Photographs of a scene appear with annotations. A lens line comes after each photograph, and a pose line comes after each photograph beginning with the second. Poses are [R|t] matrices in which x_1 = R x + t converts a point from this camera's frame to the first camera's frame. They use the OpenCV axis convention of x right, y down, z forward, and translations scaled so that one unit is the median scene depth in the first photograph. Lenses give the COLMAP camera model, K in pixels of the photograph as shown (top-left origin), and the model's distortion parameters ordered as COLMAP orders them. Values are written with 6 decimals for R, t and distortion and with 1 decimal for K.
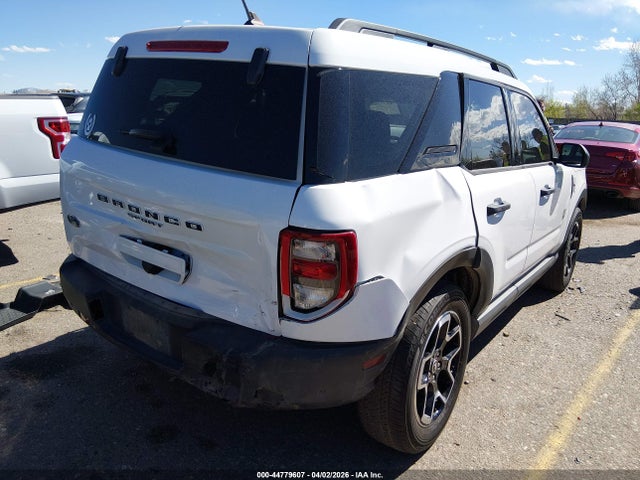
lens RADIAL K [[475.2, 0, 320.0], [0, 475.2, 240.0], [0, 0, 1]] dist [0.101793, -0.156138]
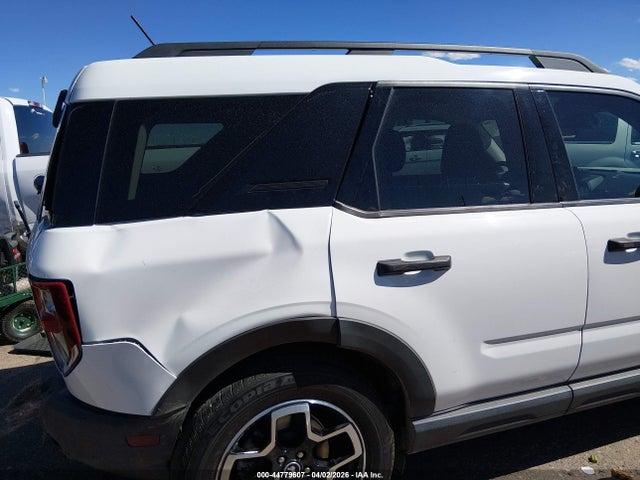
lens RADIAL K [[475.2, 0, 320.0], [0, 475.2, 240.0], [0, 0, 1]] dist [0.101793, -0.156138]
pose [[0.825096, 0.040065, -0.563571, 0.760975], [-0.076552, 0.996212, -0.041254, -0.075001], [0.559783, 0.077181, 0.825037, 0.417988]]
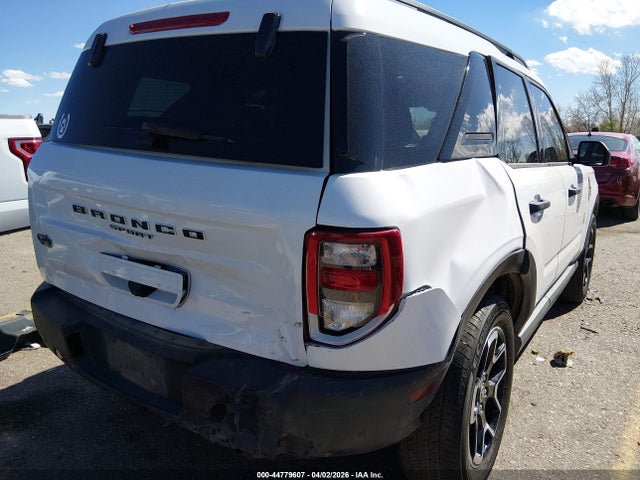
lens RADIAL K [[475.2, 0, 320.0], [0, 475.2, 240.0], [0, 0, 1]] dist [0.101793, -0.156138]
pose [[0.998563, -0.041330, 0.034109, -0.069851], [0.043111, 0.997650, -0.053245, 0.029812], [-0.031828, 0.054639, 0.997999, 0.165951]]
